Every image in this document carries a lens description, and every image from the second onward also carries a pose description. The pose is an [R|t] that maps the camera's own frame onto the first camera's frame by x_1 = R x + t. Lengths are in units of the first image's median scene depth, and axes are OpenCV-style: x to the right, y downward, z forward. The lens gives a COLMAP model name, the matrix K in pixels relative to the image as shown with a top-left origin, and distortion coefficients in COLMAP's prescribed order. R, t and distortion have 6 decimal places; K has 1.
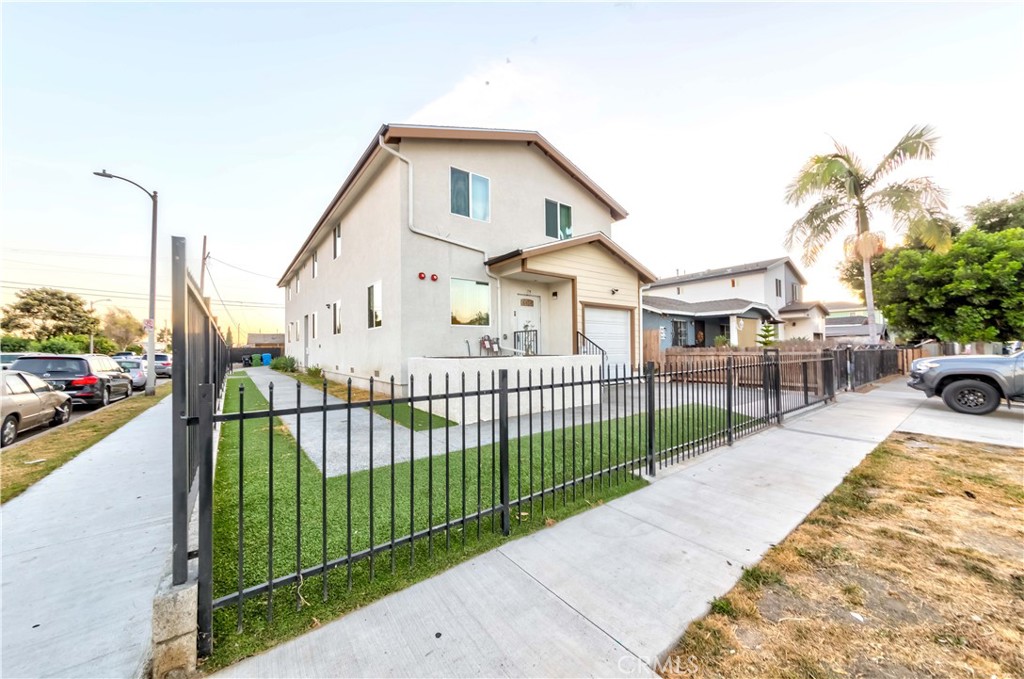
lens RADIAL K [[362.4, 0, 512.0], [0, 362.4, 339.5], [0, 0, 1]] dist [-0.000556, -0.000036]
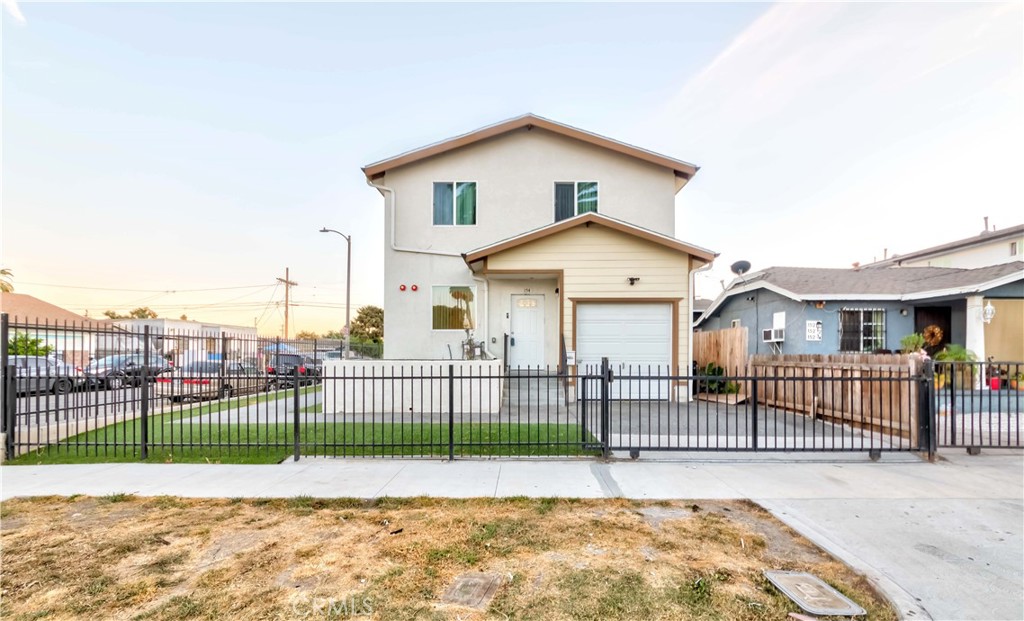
lens RADIAL K [[424.1, 0, 513.9], [0, 424.1, 345.2], [0, 0, 1]] dist [-0.000714, -0.000040]
pose [[0.792339, 0.001988, -0.610078, 0.694347], [0.006151, 0.999918, 0.011246, -0.006510], [0.610050, -0.012664, 0.792261, 0.128119]]
